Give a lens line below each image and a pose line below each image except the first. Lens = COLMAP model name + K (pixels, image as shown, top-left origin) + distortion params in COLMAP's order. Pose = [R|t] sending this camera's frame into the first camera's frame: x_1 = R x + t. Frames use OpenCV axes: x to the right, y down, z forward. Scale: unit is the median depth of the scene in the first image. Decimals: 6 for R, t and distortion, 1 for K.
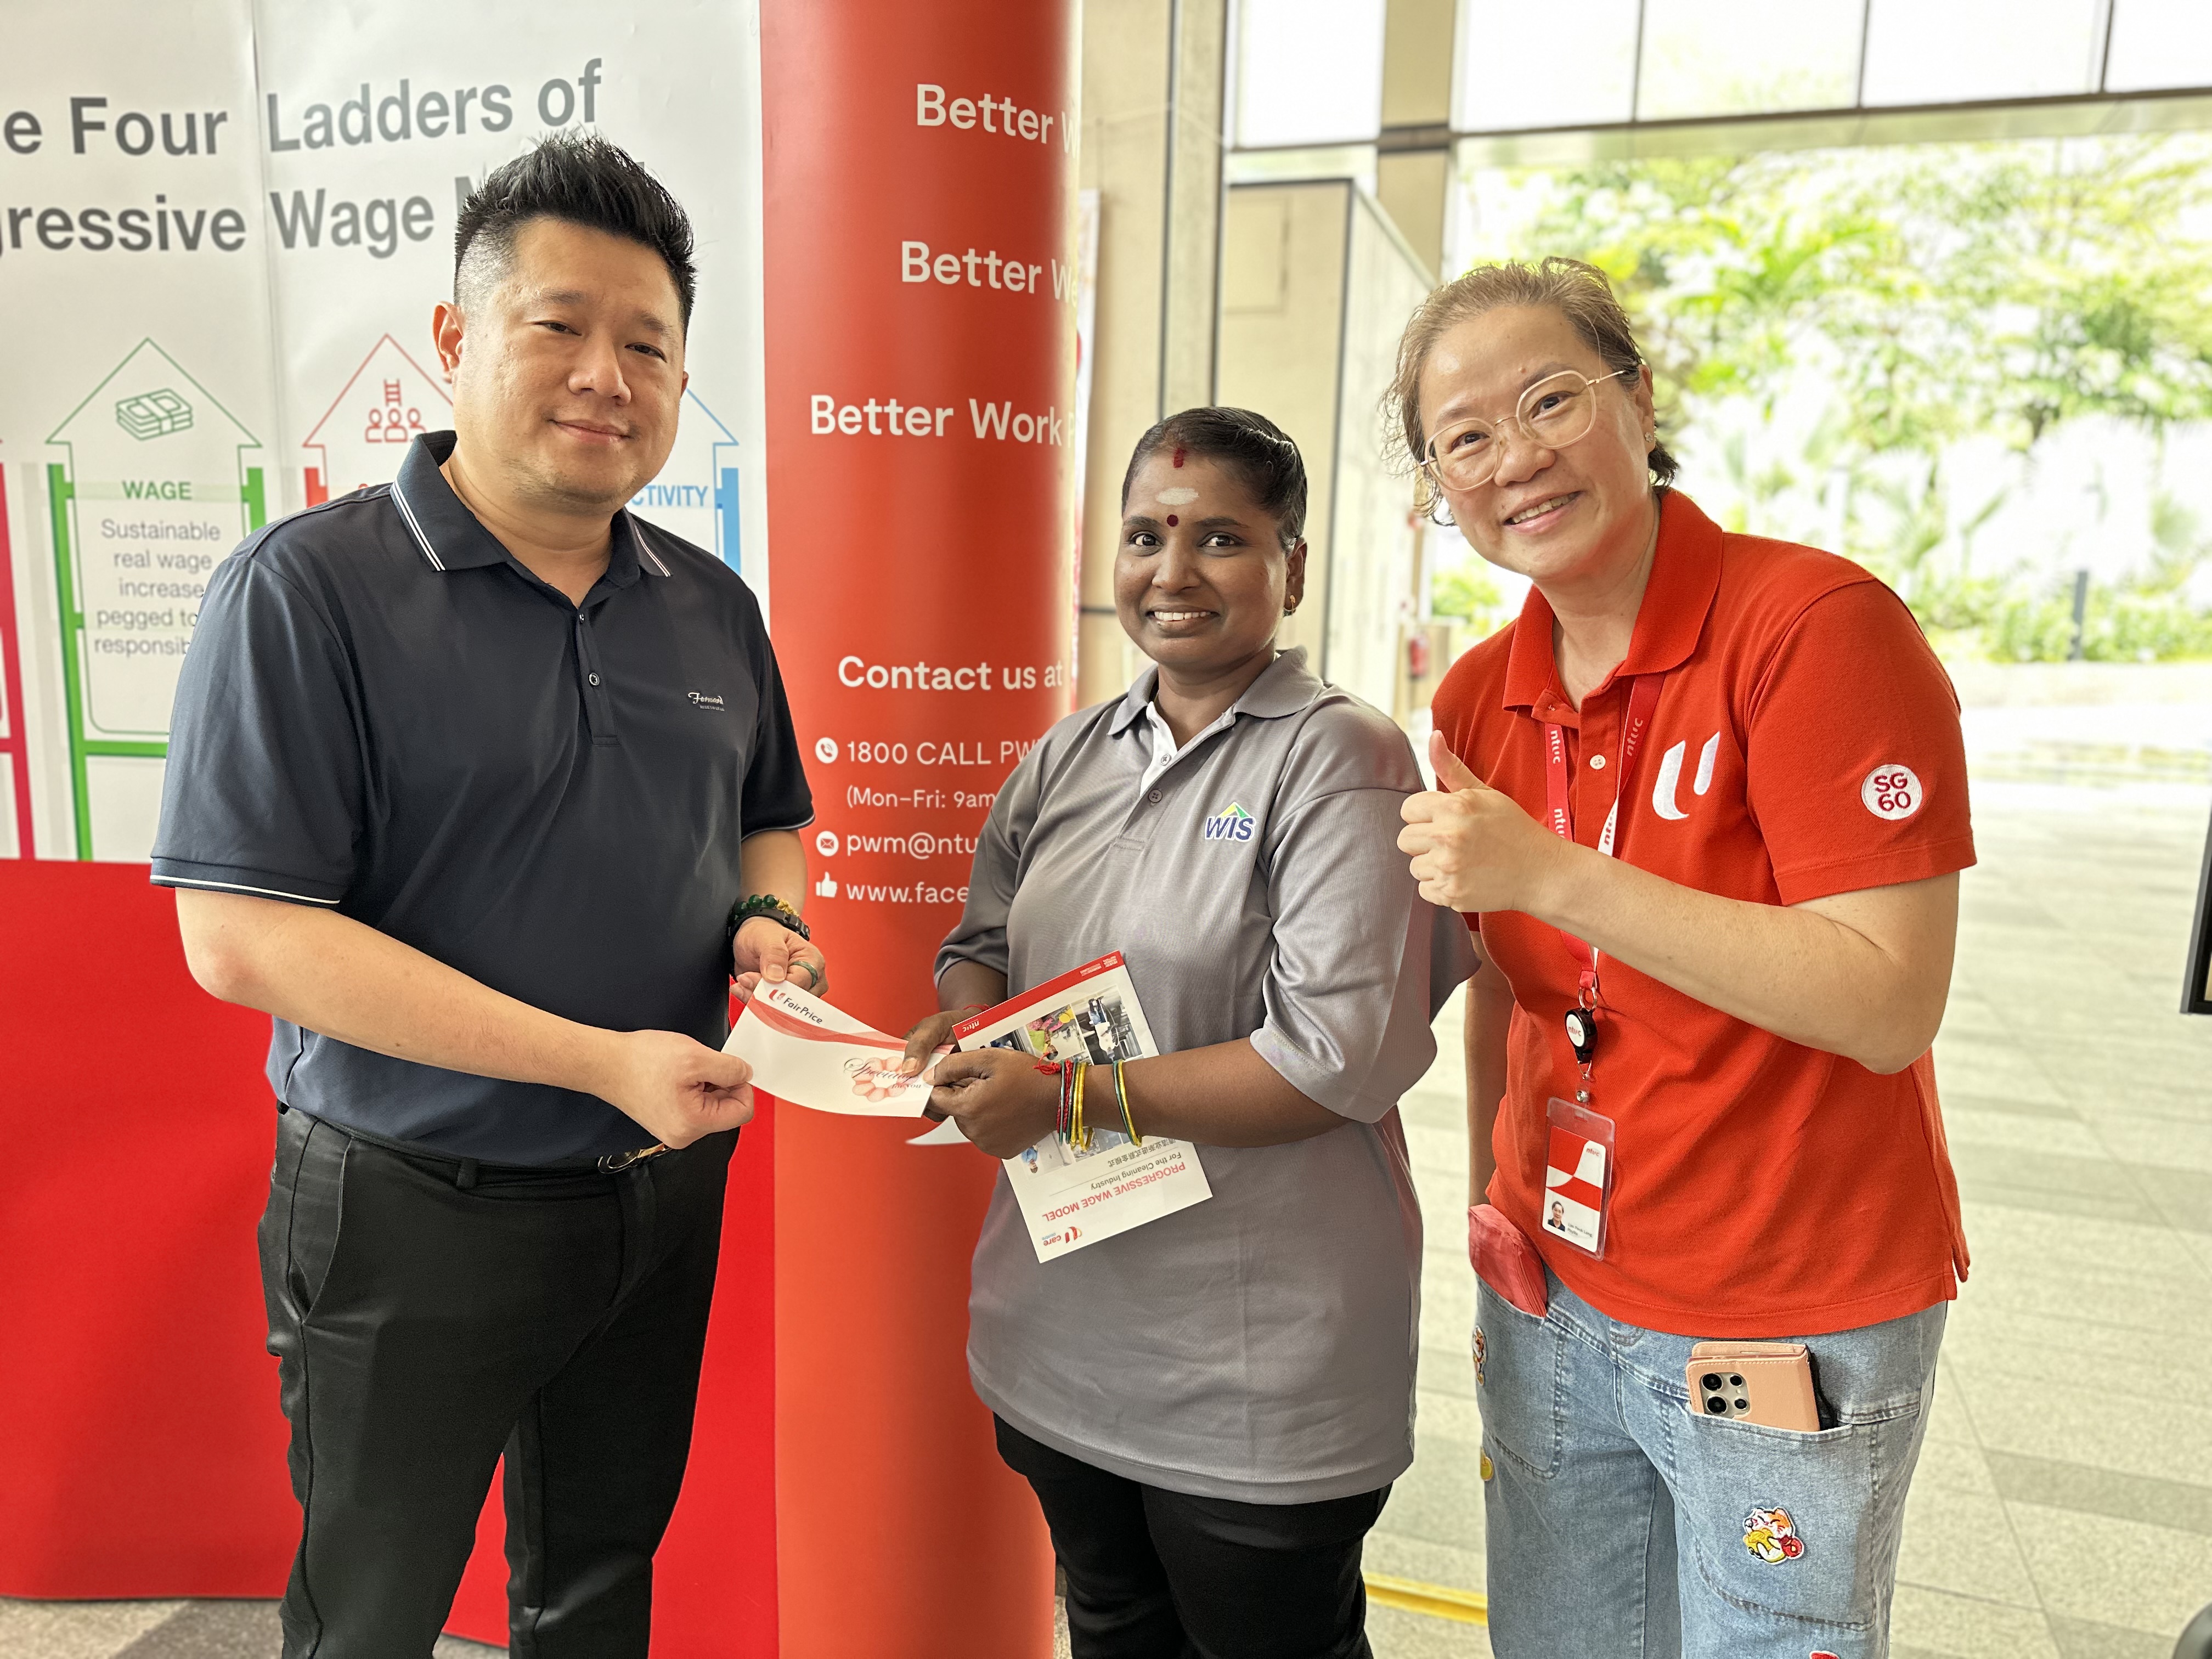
lens RADIAL K [[1541.6, 0, 1102.3], [0, 1541.6, 843.6], [0, 0, 1]] dist [0.005713, -0.014038]
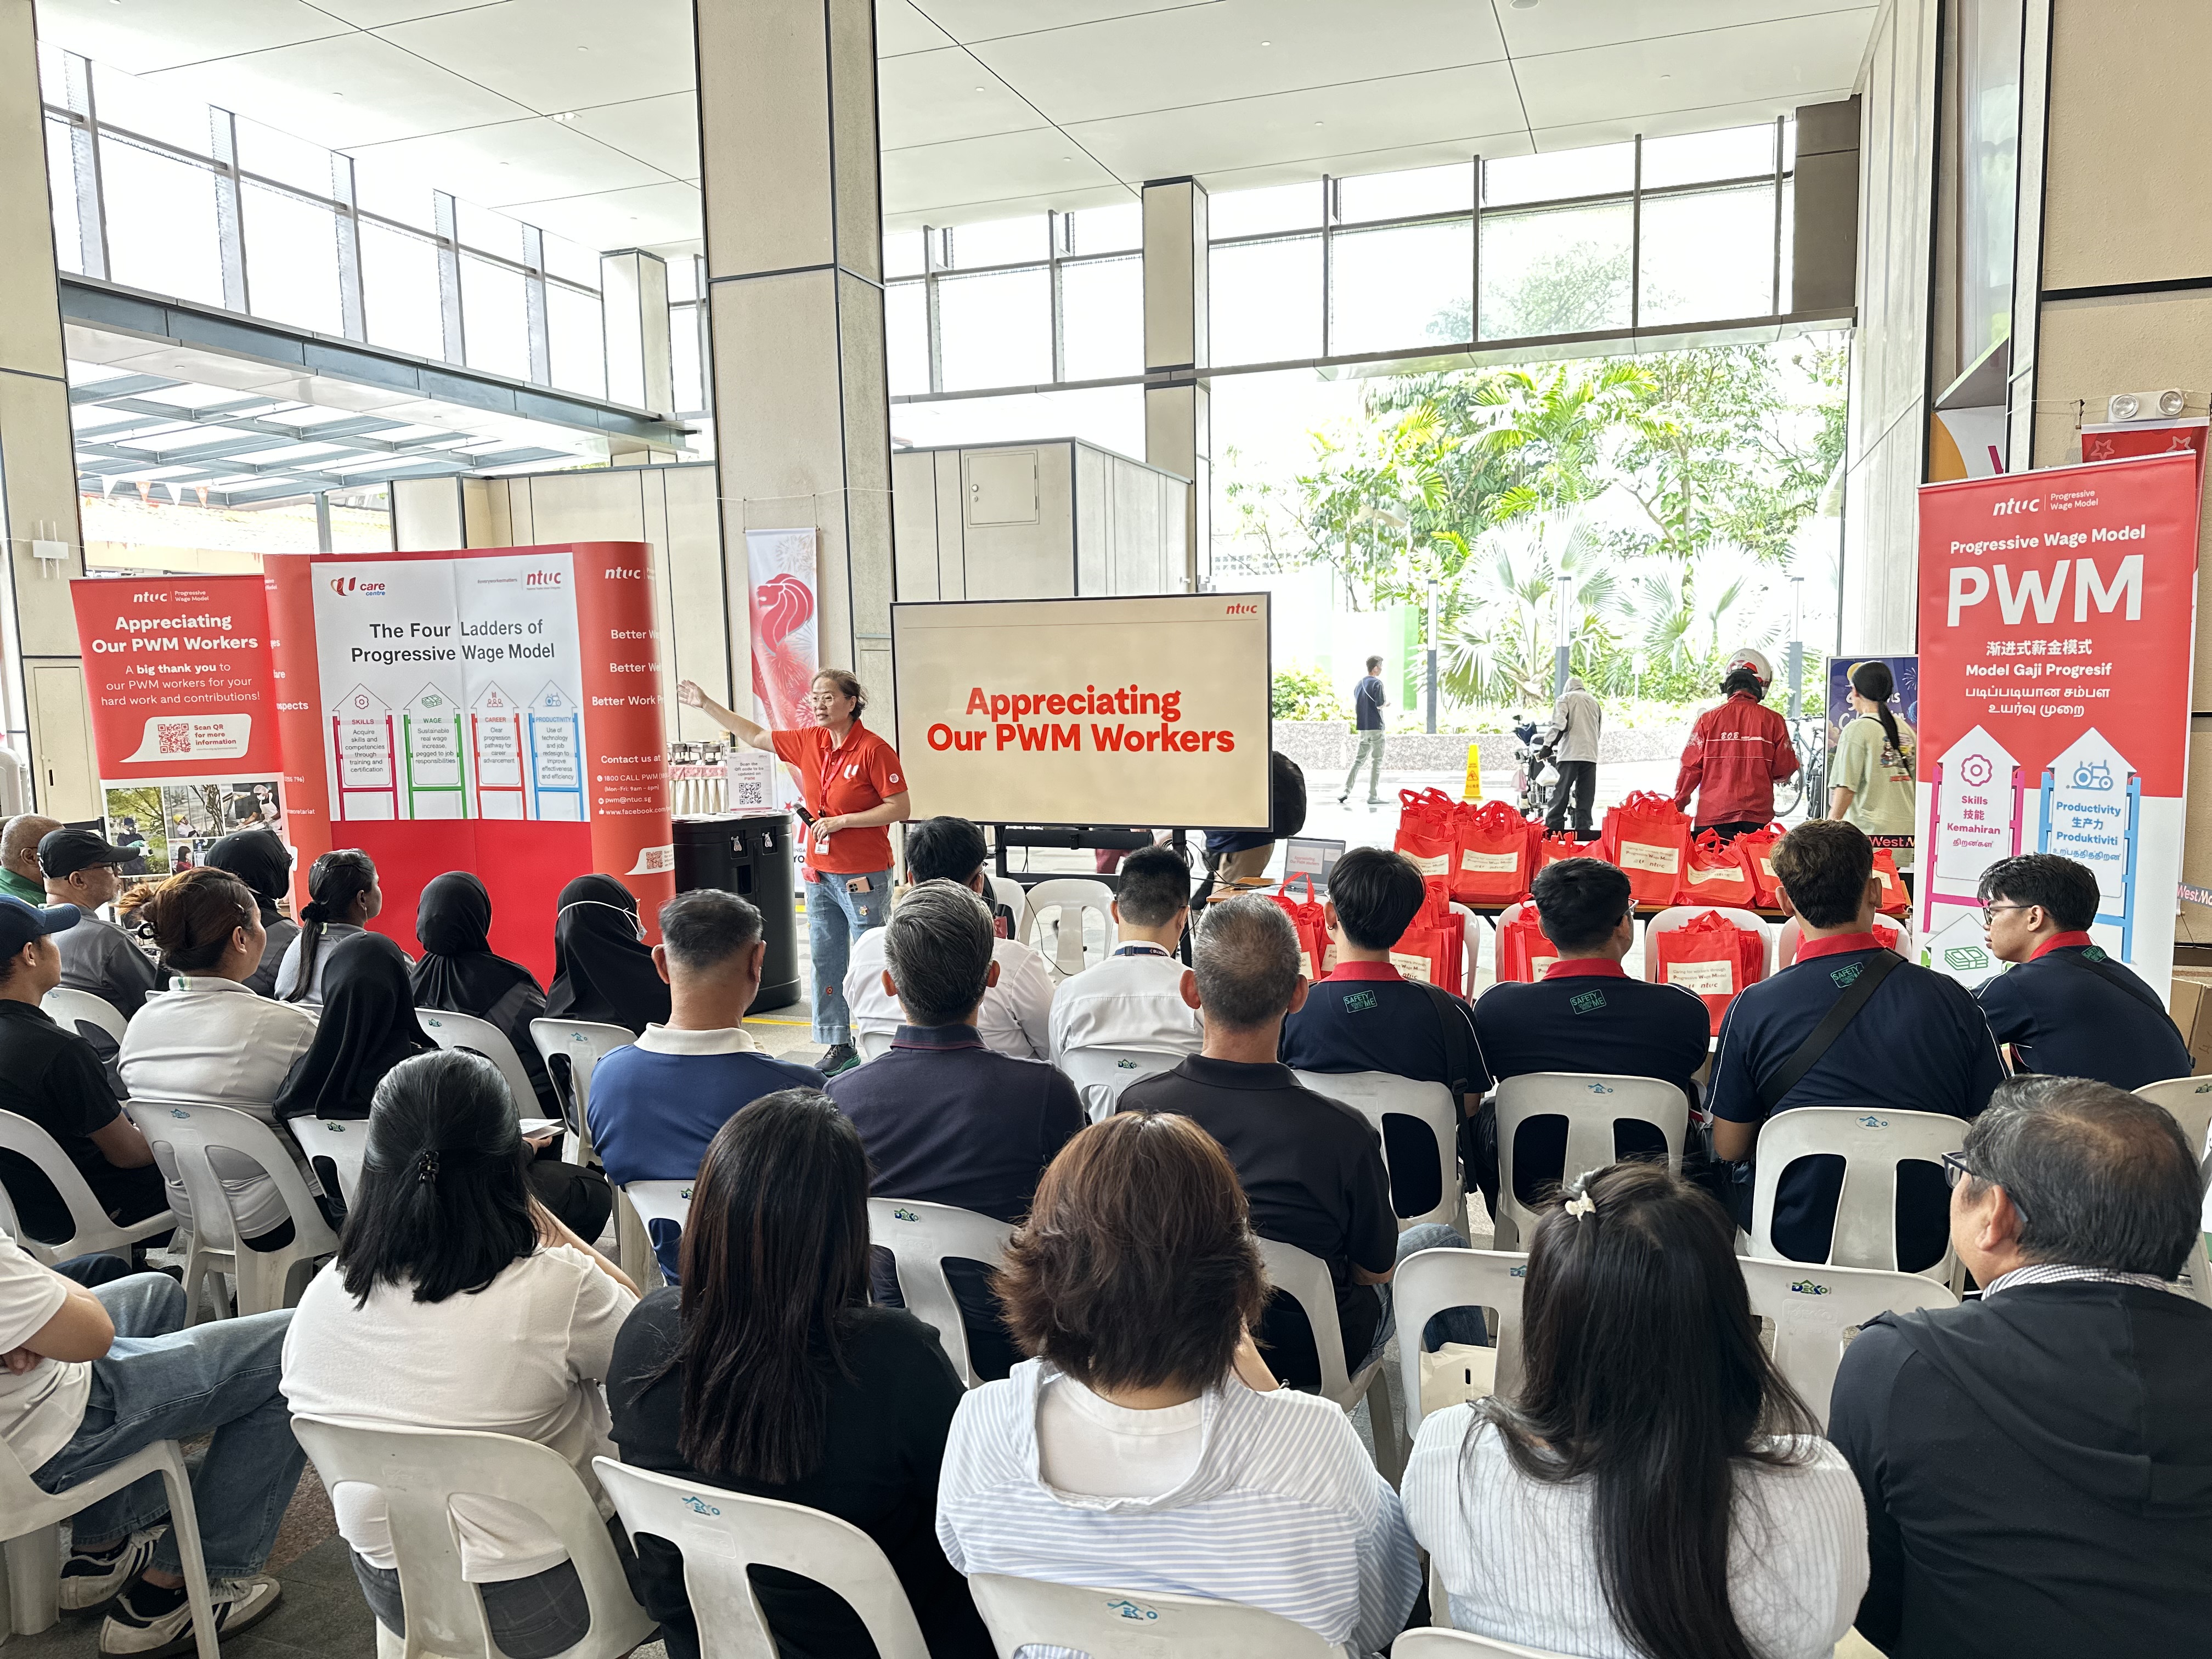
lens RADIAL K [[1541.6, 0, 1122.9], [0, 1541.6, 843.9], [0, 0, 1]] dist [0.005713, -0.014038]
pose [[0.999049, -0.041370, -0.013752, 0.211110], [0.040523, 0.997551, -0.057004, 0.067422], [0.016076, 0.056392, 0.998279, -0.514780]]
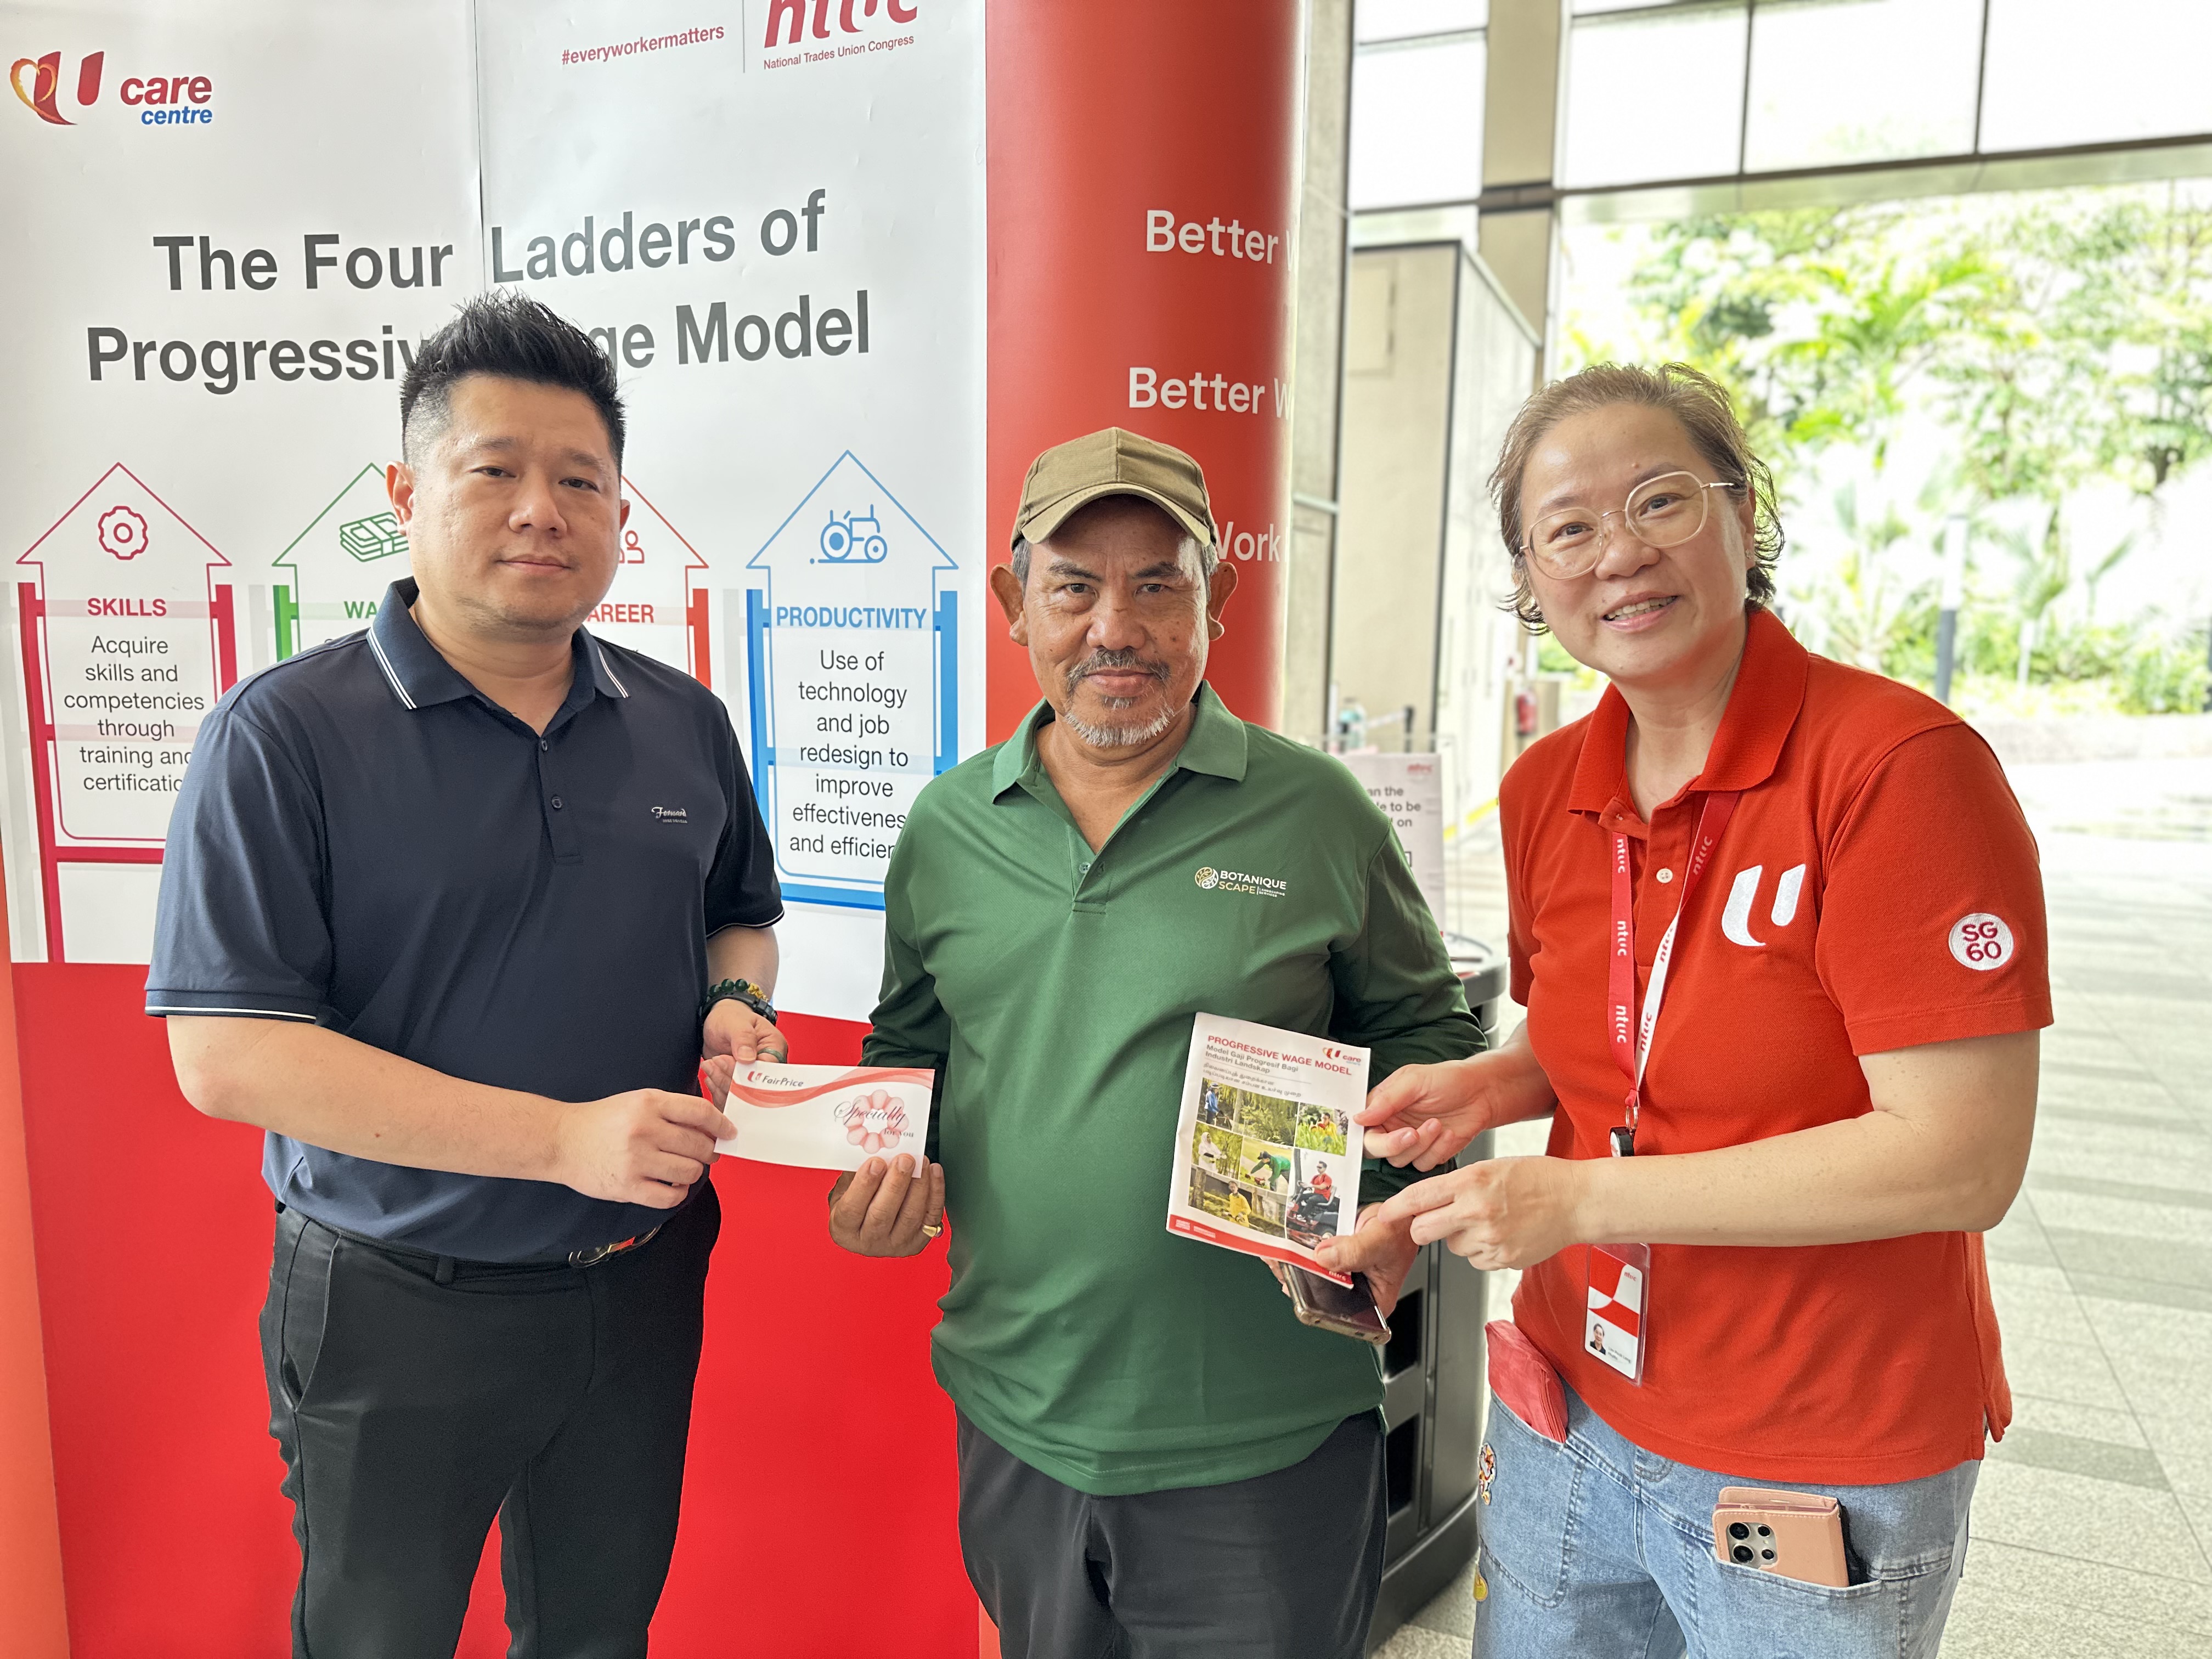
lens RADIAL K [[1541.6, 0, 1098.9], [0, 1541.6, 838.3], [0, 0, 1]] dist [0.005713, -0.014038]
pose [[0.998298, -0.002165, -0.058280, -0.014279], [0.000068, 0.999353, -0.035973, -0.007761], [0.058320, 0.035908, 0.997652, 0.002652]]
